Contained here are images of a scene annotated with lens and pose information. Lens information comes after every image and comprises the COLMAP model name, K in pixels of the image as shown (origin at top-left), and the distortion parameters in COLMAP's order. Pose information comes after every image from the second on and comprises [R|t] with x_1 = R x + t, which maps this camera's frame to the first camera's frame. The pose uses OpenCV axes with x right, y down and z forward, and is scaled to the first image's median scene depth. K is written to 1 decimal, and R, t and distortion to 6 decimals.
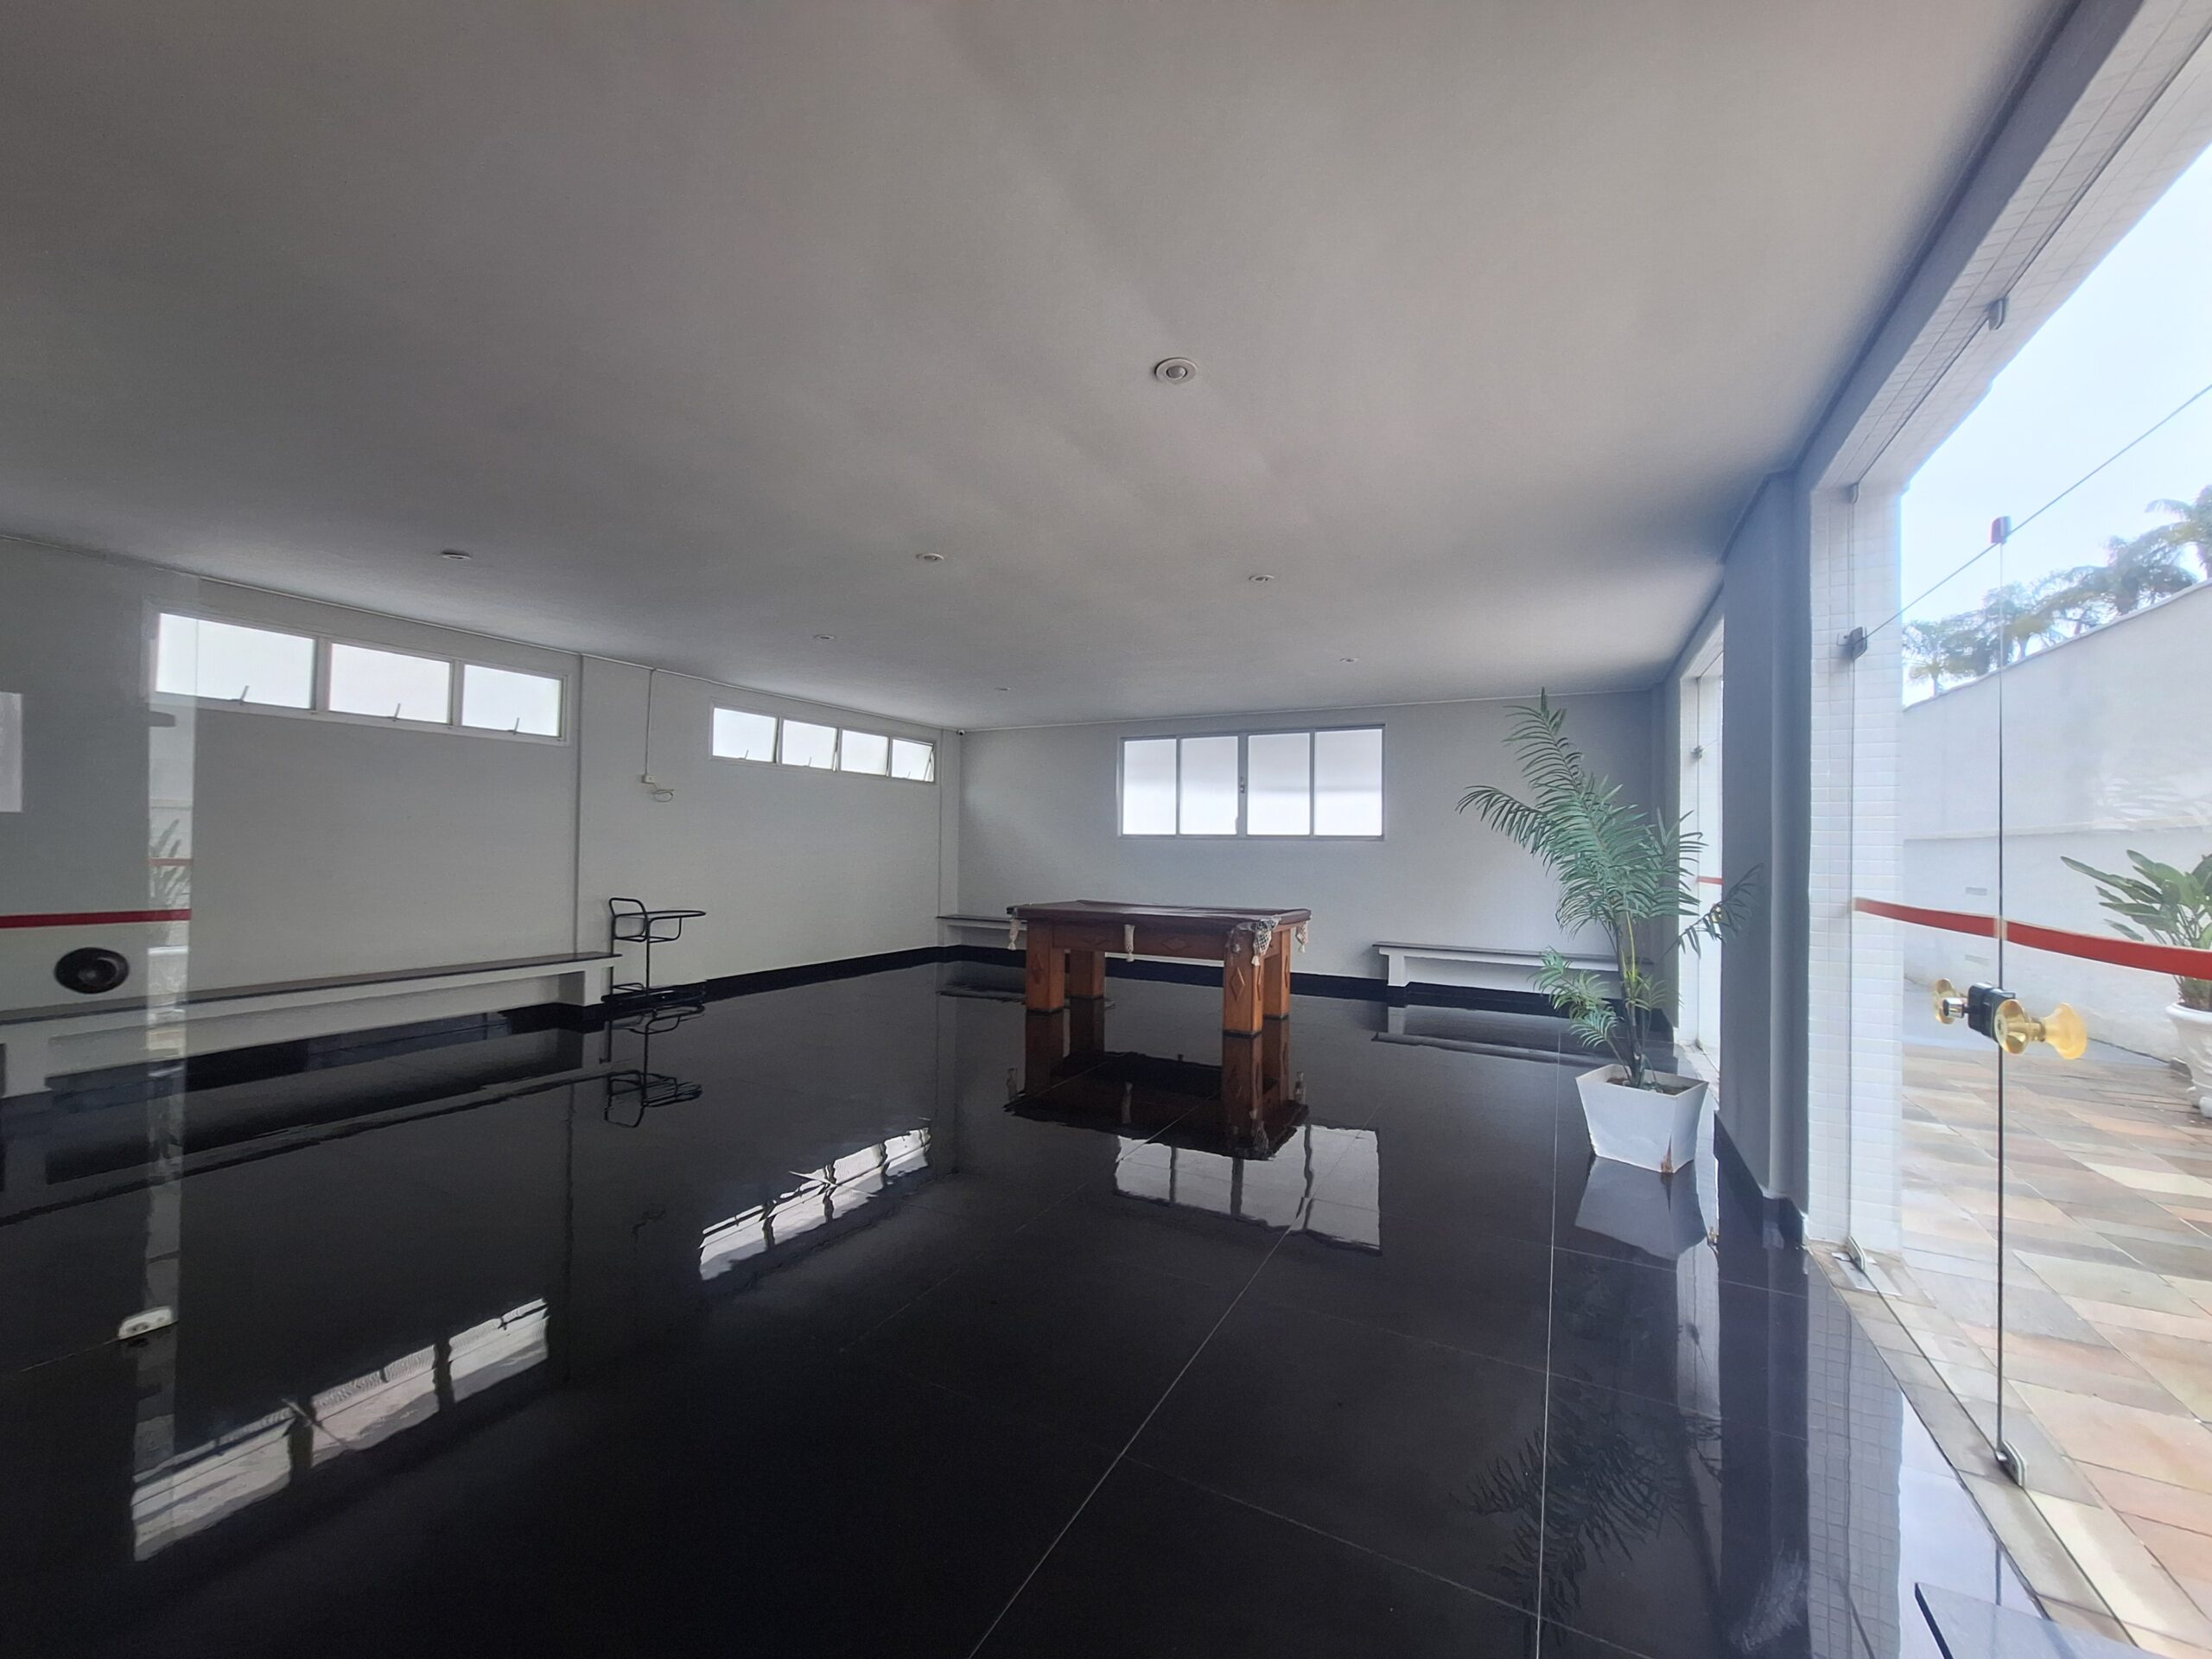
lens RADIAL K [[873.2, 0, 1092.7], [0, 873.2, 839.4], [0, 0, 1]] dist [-0.031103, 0.010870]
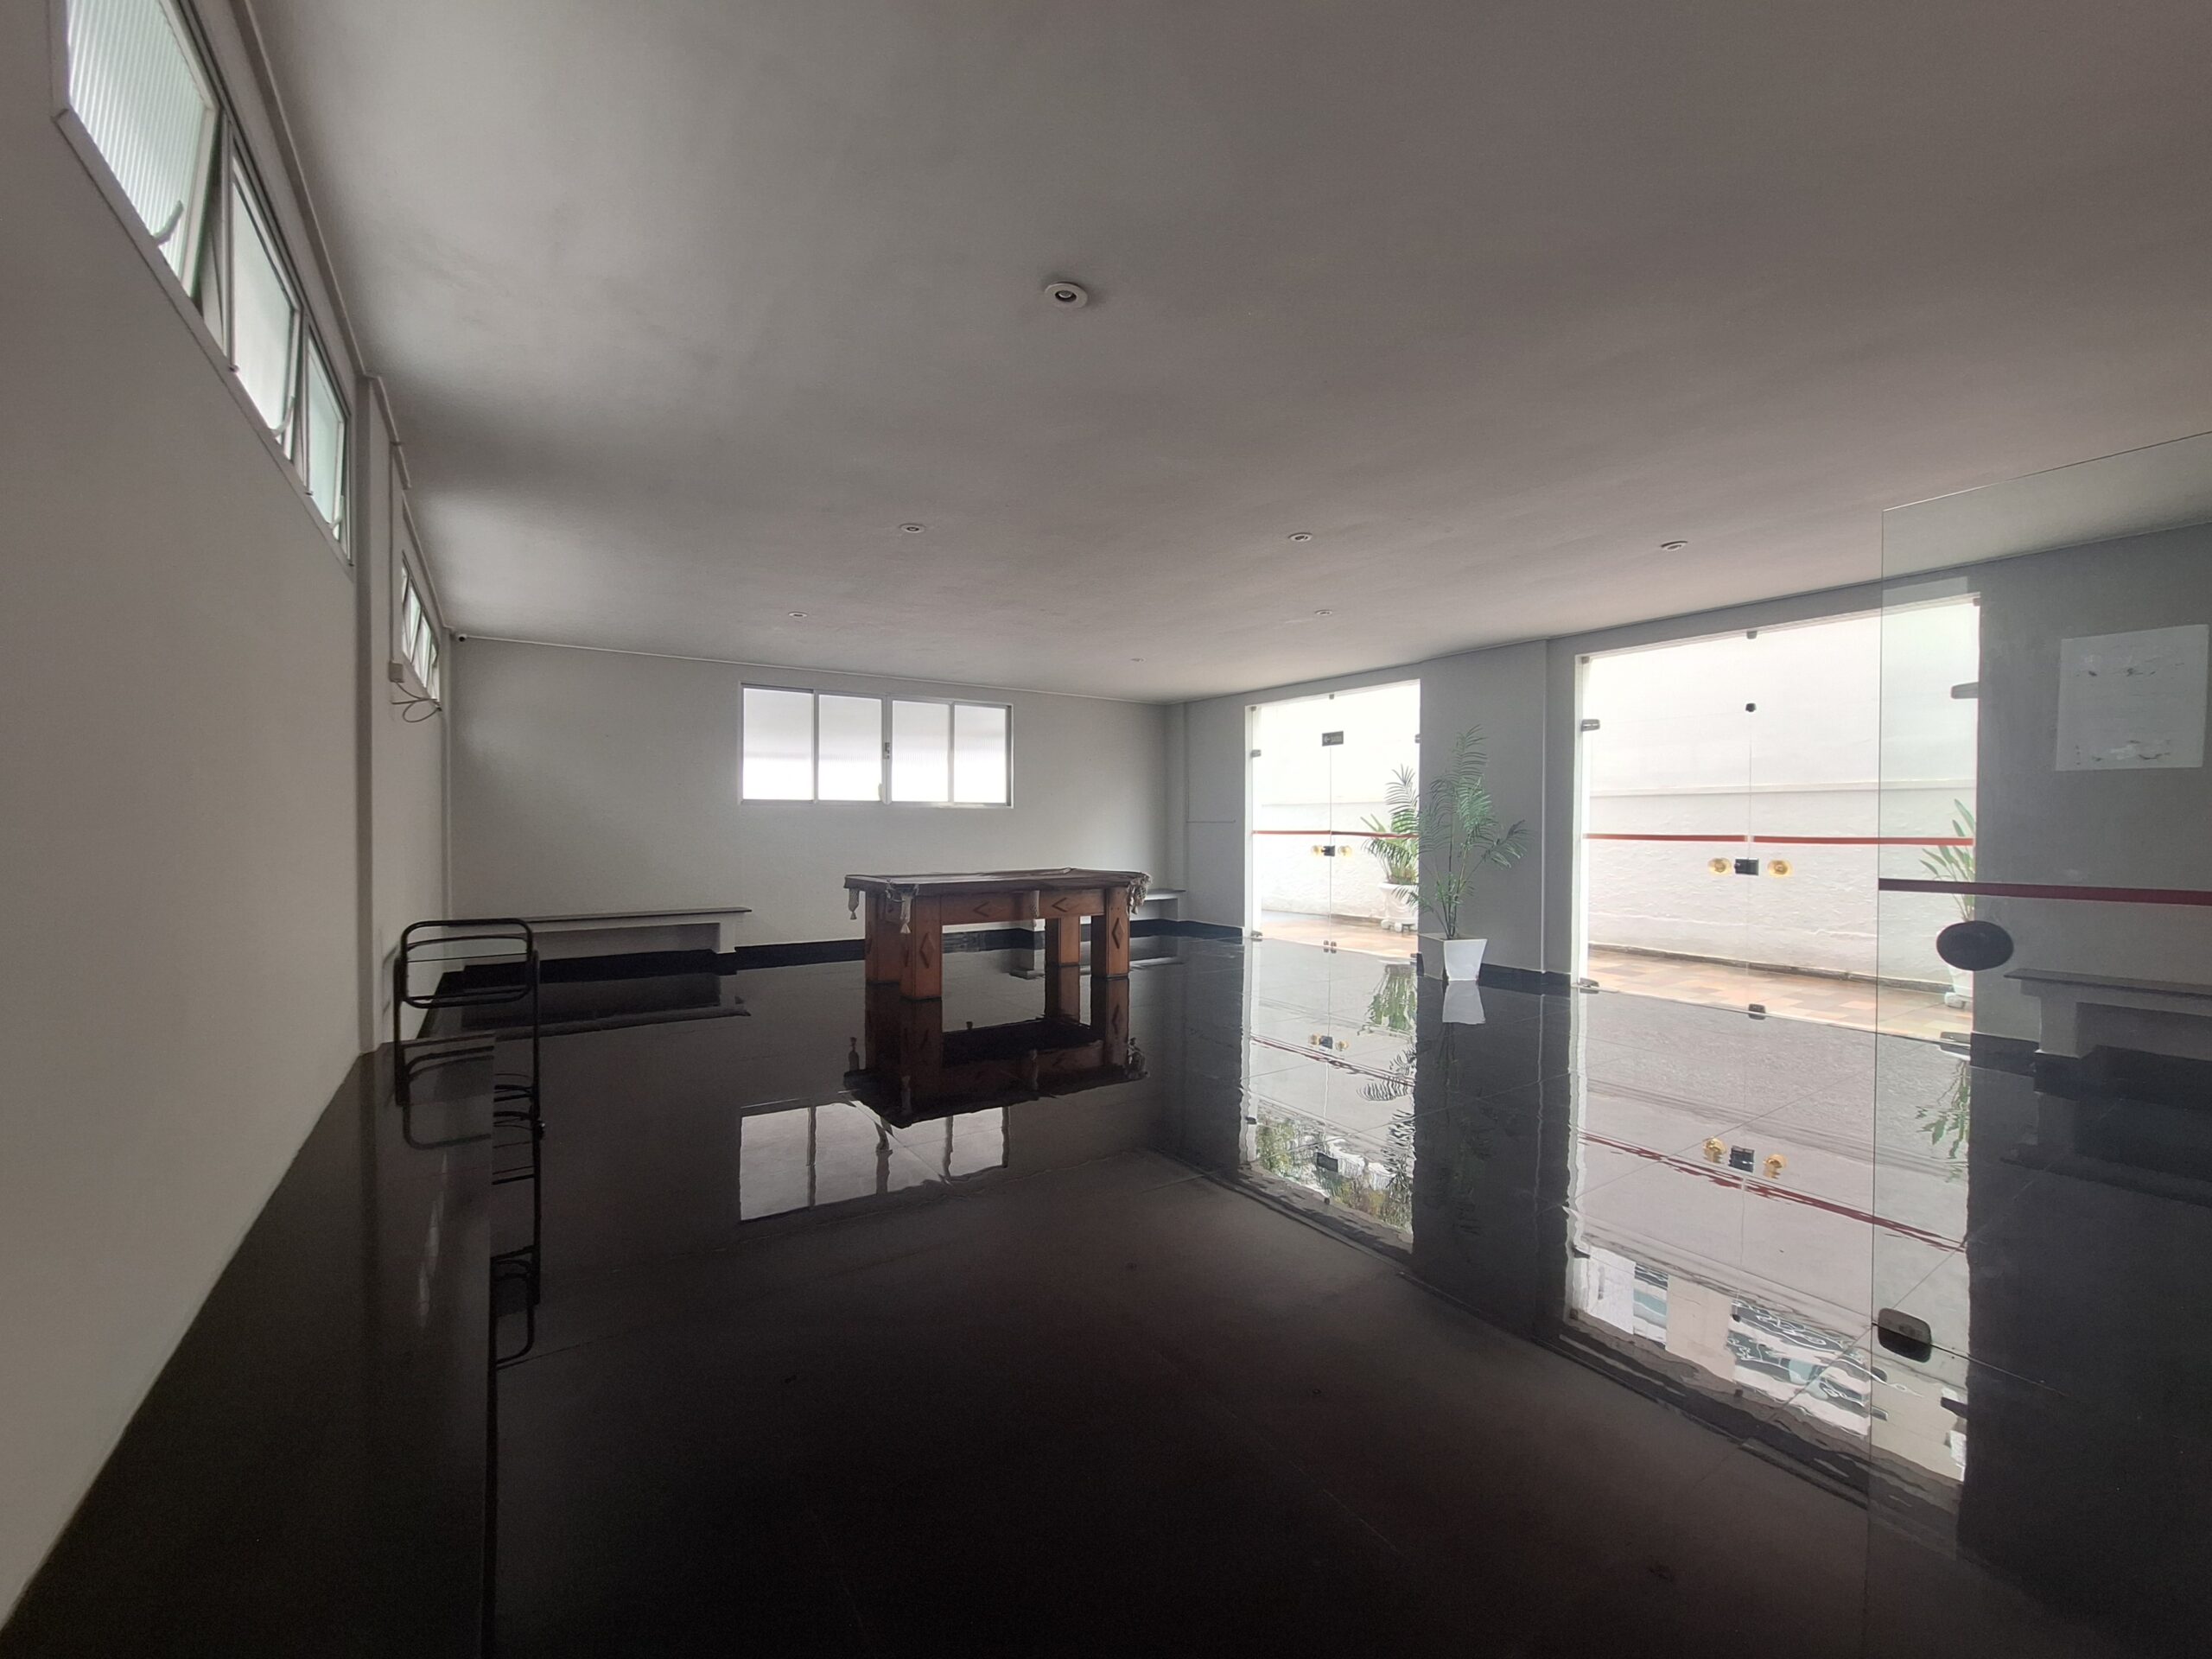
lens RADIAL K [[873.2, 0, 1092.7], [0, 873.2, 839.4], [0, 0, 1]] dist [-0.031103, 0.010870]
pose [[0.469960, -0.027510, 0.882259, -0.627683], [-0.004299, 0.999431, 0.033454, 0.003763], [-0.882677, -0.019515, 0.469574, 0.365806]]
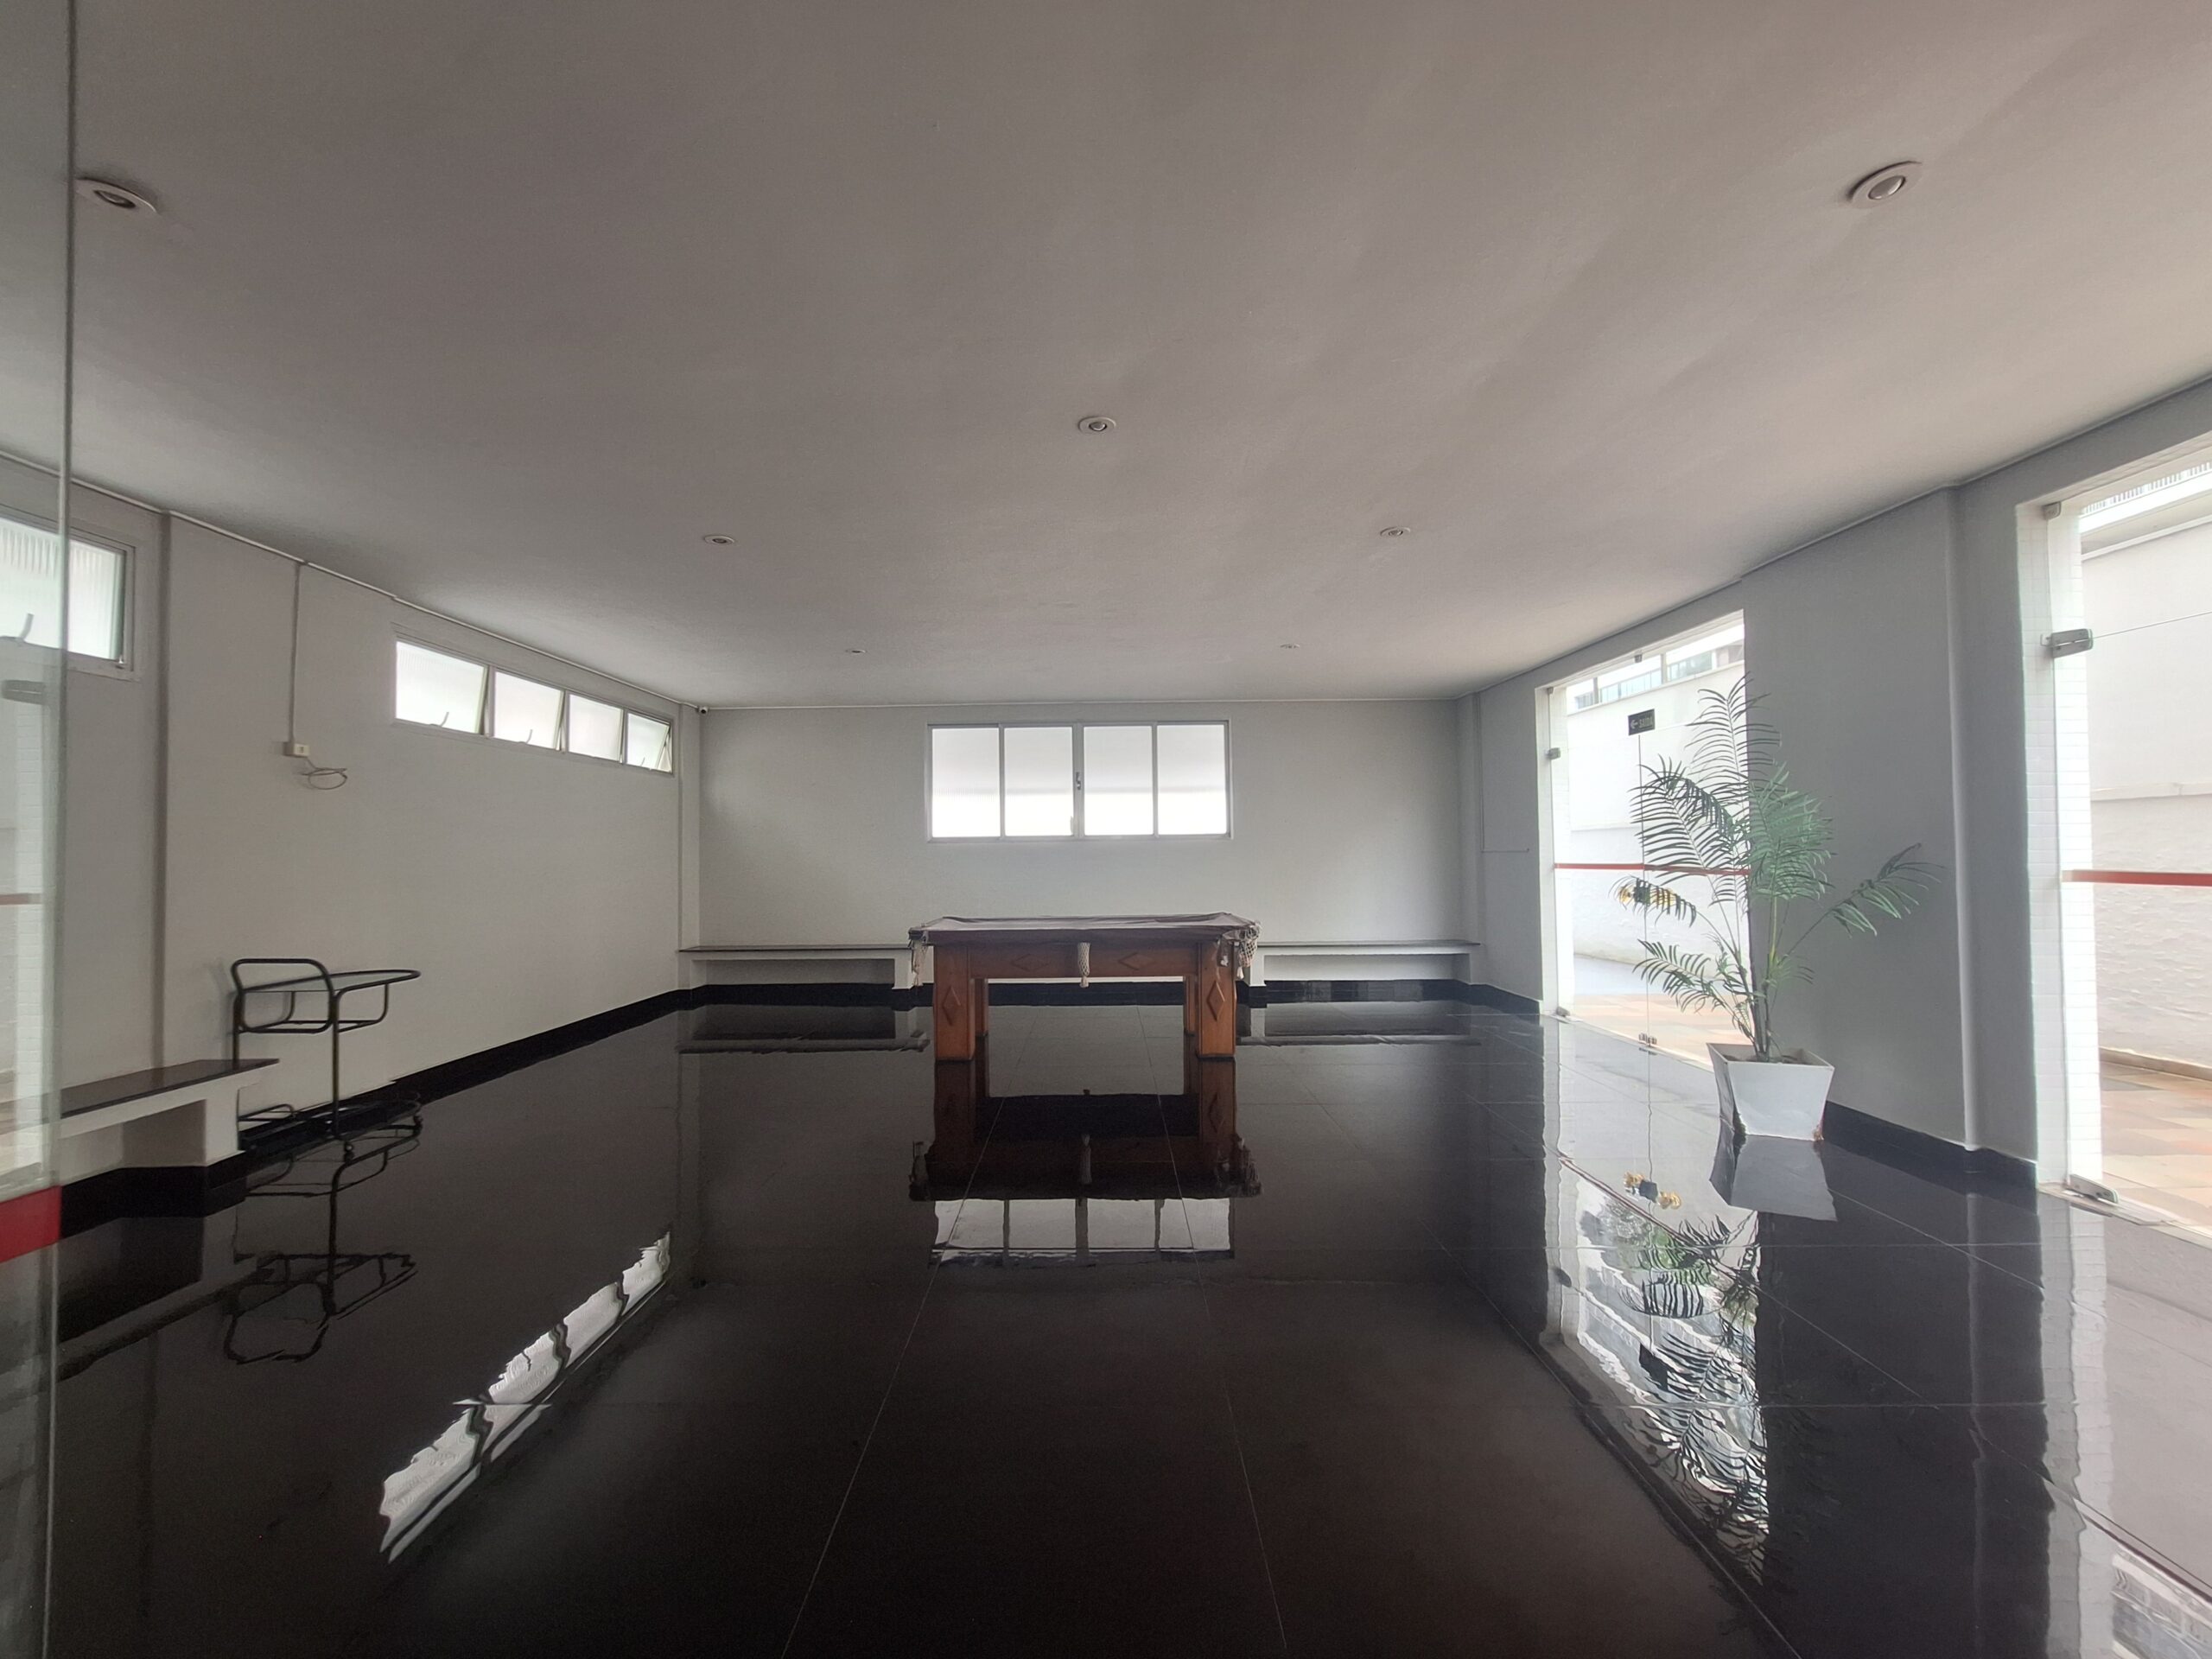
lens RADIAL K [[873.2, 0, 1092.7], [0, 873.2, 839.4], [0, 0, 1]] dist [-0.031103, 0.010870]
pose [[0.886500, -0.015154, 0.462480, -0.255975], [0.019131, 0.999809, -0.003911, 0.002594], [-0.462332, 0.012314, 0.886621, 0.201689]]
